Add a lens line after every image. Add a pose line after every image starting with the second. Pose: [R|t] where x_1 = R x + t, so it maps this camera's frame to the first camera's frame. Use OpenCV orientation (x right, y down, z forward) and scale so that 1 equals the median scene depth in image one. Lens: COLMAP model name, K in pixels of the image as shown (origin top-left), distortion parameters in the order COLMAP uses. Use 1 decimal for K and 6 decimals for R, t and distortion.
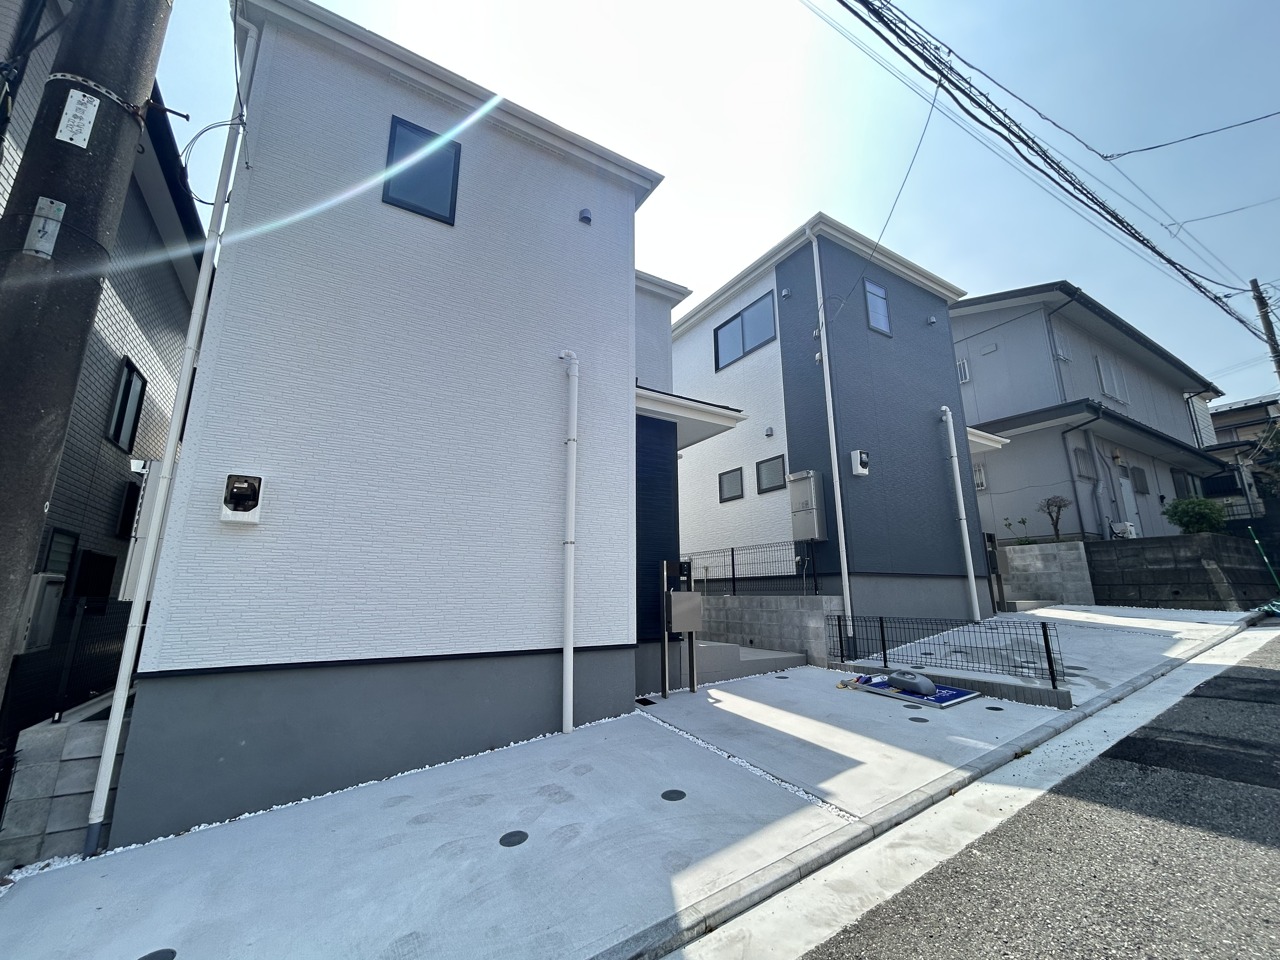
lens RADIAL K [[516.4, 0, 639.1], [0, 516.4, 478.9], [0, 0, 1]] dist [0.000535, -0.000092]
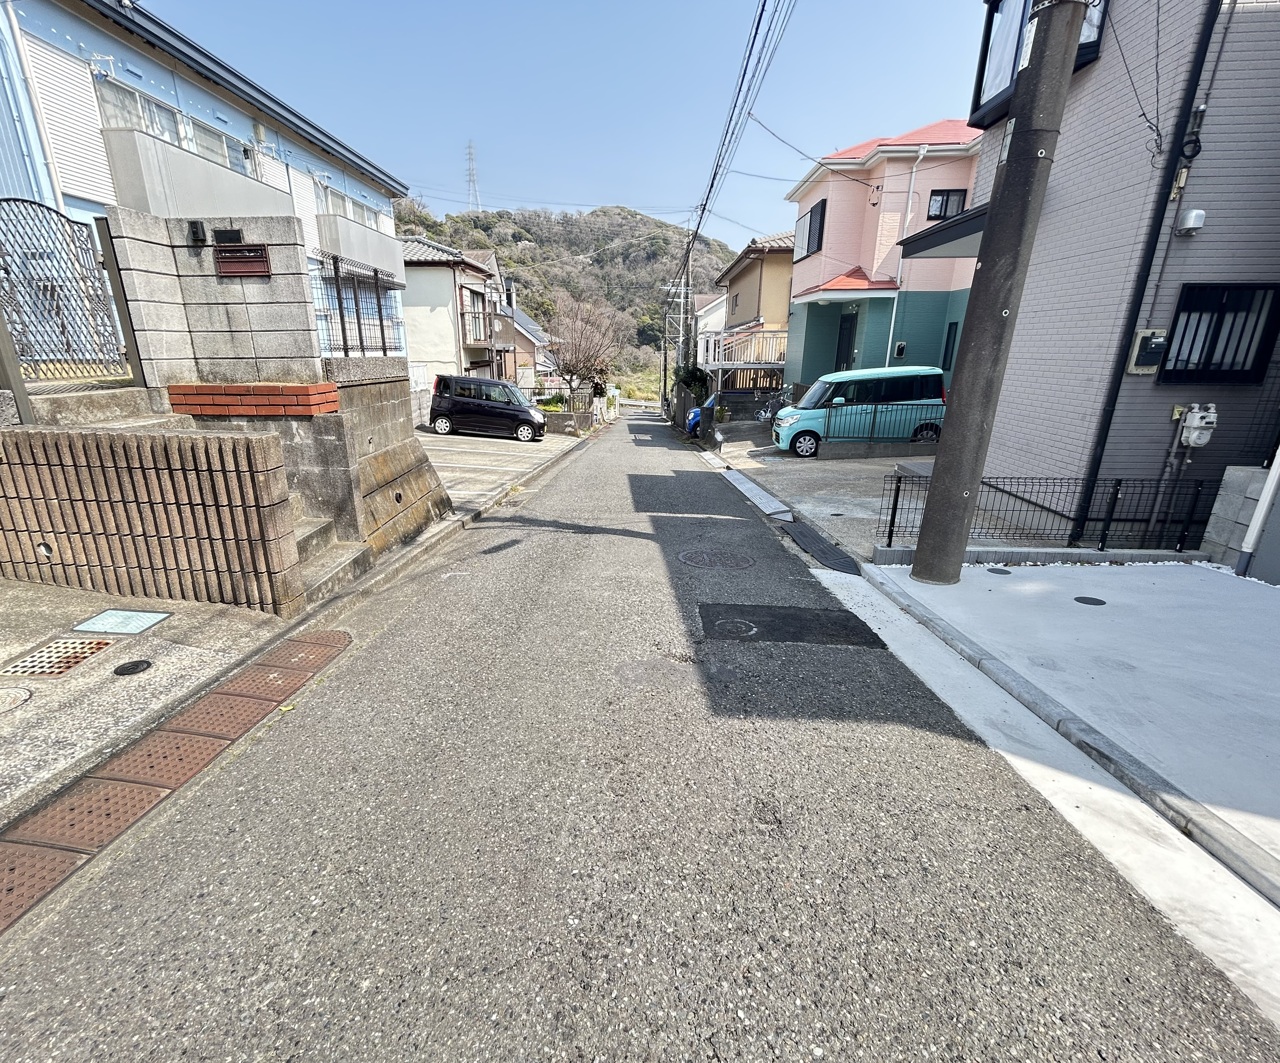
lens RADIAL K [[575.6, 0, 601.7], [0, 575.6, 528.2], [0, 0, 1]] dist [0.000100, -0.000889]
pose [[-0.573966, 0.251285, -0.779371, 0.747010], [0.186058, 0.966879, 0.174719, 0.086857], [0.797462, -0.044725, -0.601709, 0.538553]]
